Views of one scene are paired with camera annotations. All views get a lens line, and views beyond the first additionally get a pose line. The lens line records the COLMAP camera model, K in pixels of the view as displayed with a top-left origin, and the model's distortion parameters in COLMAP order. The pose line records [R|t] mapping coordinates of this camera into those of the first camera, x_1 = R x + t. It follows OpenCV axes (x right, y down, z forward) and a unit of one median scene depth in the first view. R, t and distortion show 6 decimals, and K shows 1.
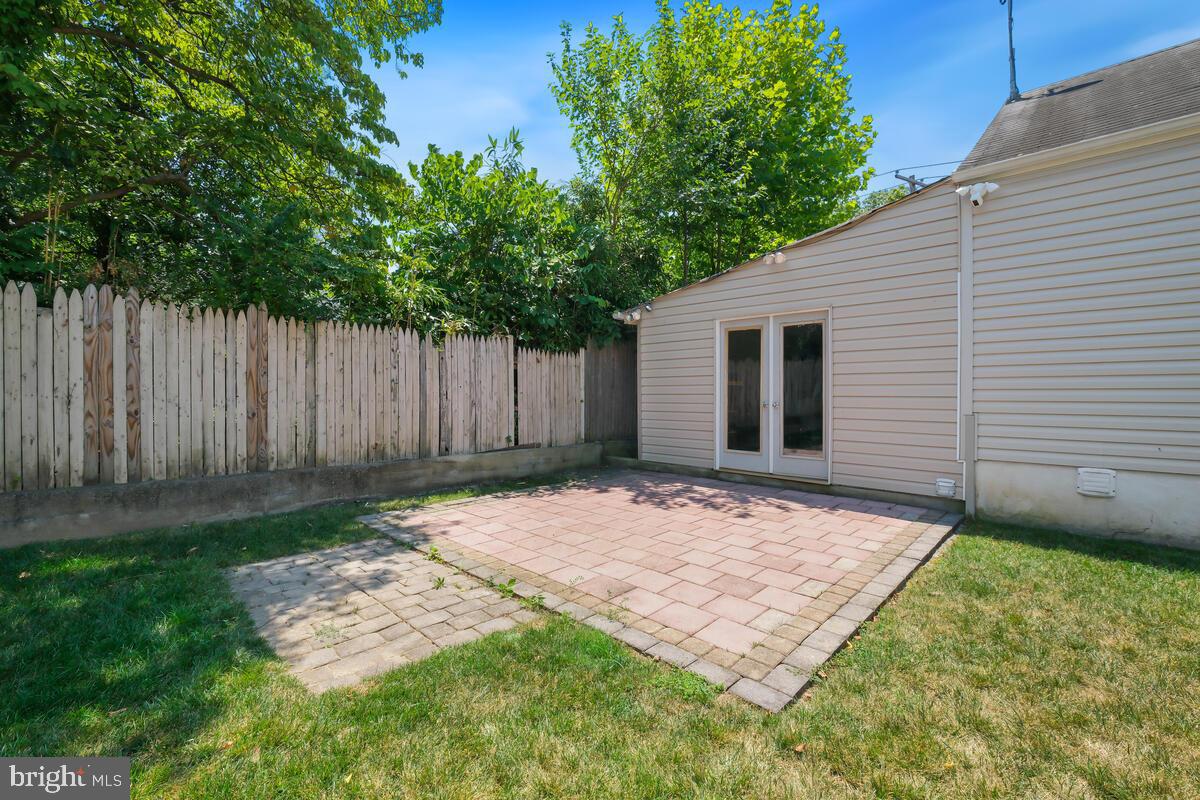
lens RADIAL K [[515.8, 0, 616.0], [0, 515.8, 386.5], [0, 0, 1]] dist [-0.001221, 0.000066]
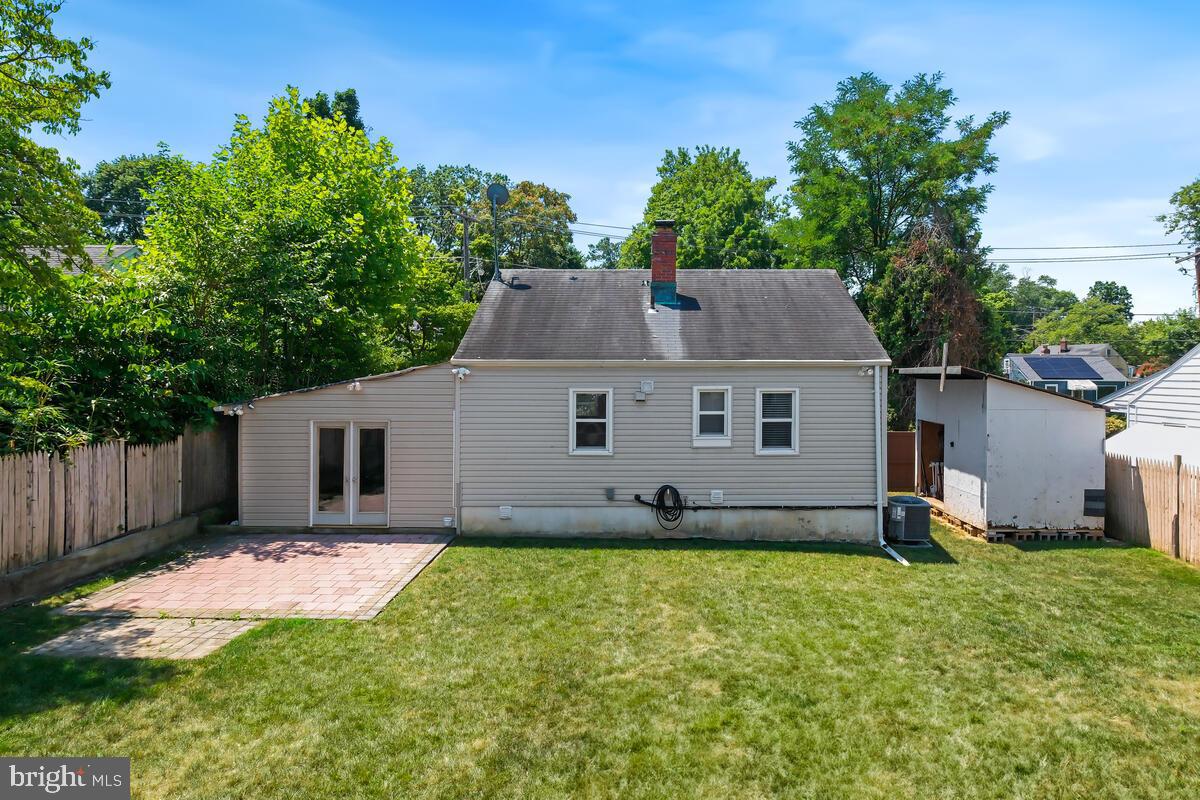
lens RADIAL K [[610.6, 0, 597.7], [0, 610.6, 370.0], [0, 0, 1]] dist [-0.001887, 0.000019]
pose [[0.753102, 0.010583, 0.657819, -0.378759], [-0.000060, 0.999872, -0.016017, -0.287922], [-0.657904, 0.012023, 0.753006, -0.933540]]
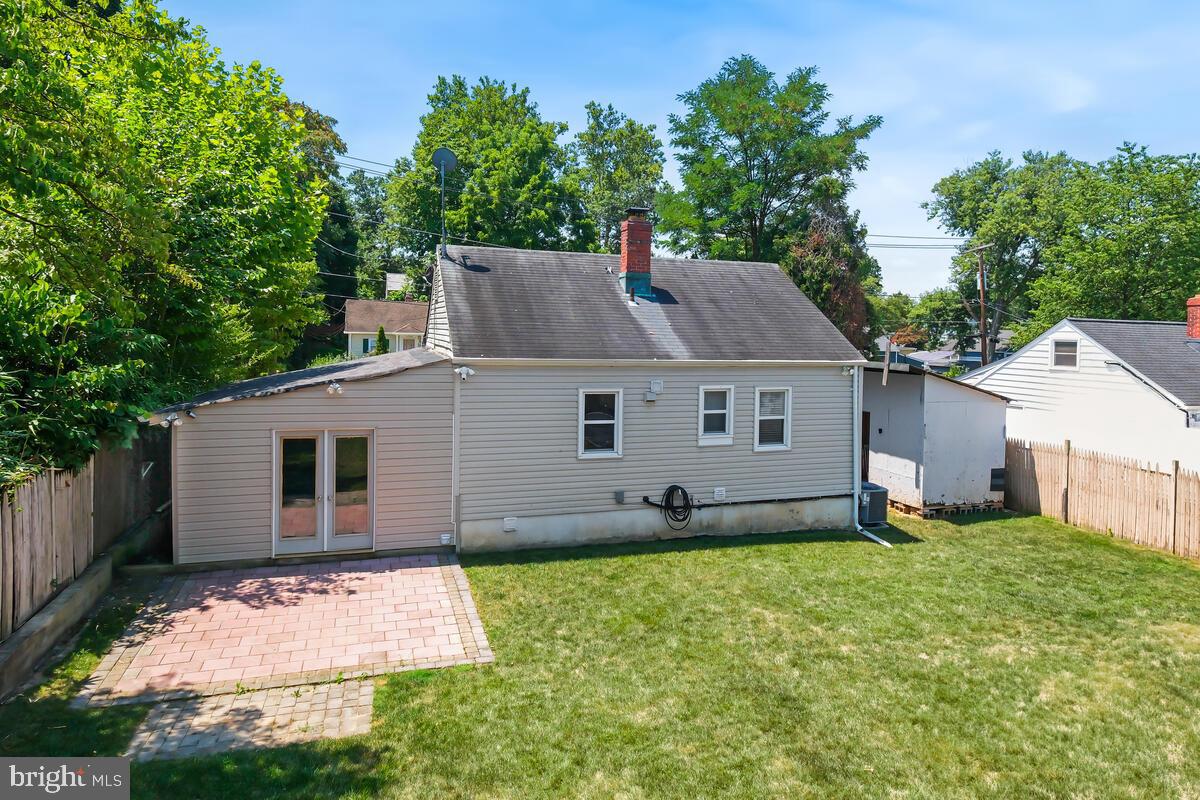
lens RADIAL K [[682.2, 0, 587.4], [0, 682.2, 348.0], [0, 0, 1]] dist [-0.001165, -0.001838]
pose [[0.514419, -0.000941, 0.857539, -0.917763], [-0.009518, 0.999932, 0.006808, -0.398248], [-0.857486, -0.011664, 0.514374, -0.483765]]
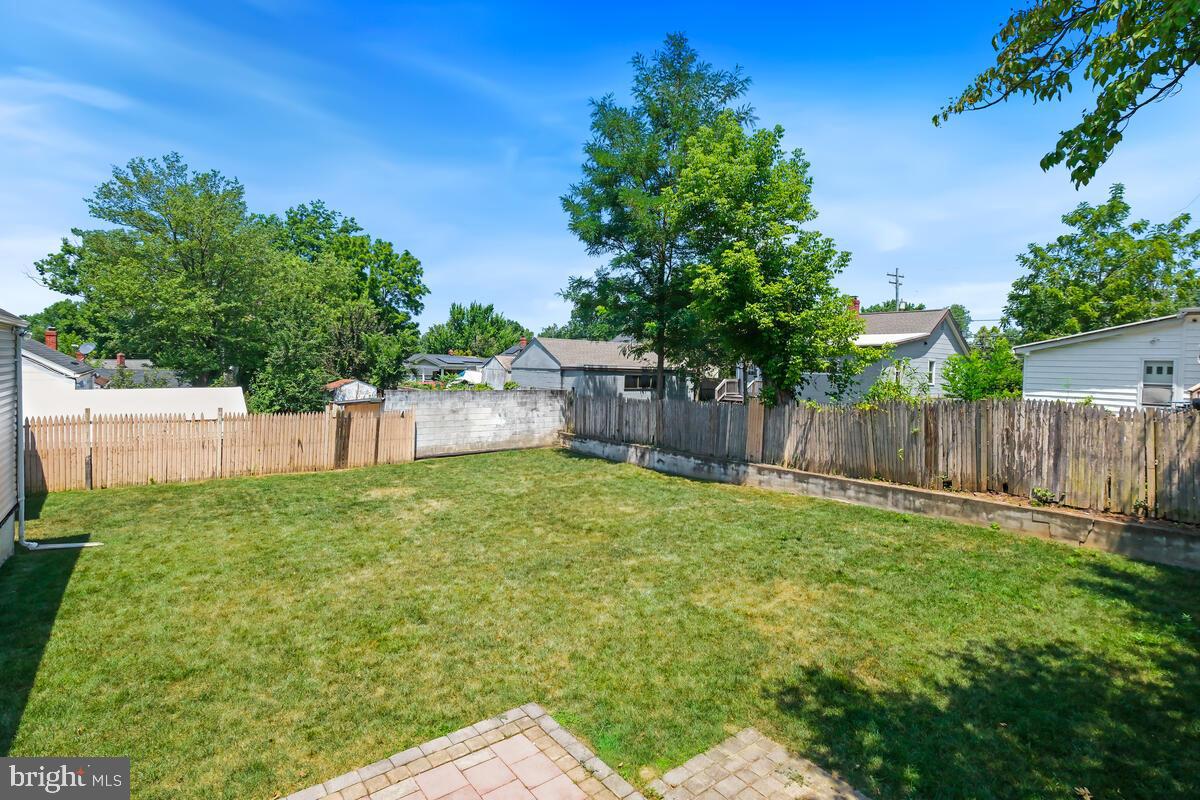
lens RADIAL K [[610.6, 0, 597.7], [0, 610.6, 370.0], [0, 0, 1]] dist [-0.001887, 0.000019]
pose [[-0.985936, -0.023961, 0.165398, -0.117707], [-0.022582, 0.999693, 0.010213, -0.270380], [-0.165592, 0.006334, -0.986174, 1.152020]]
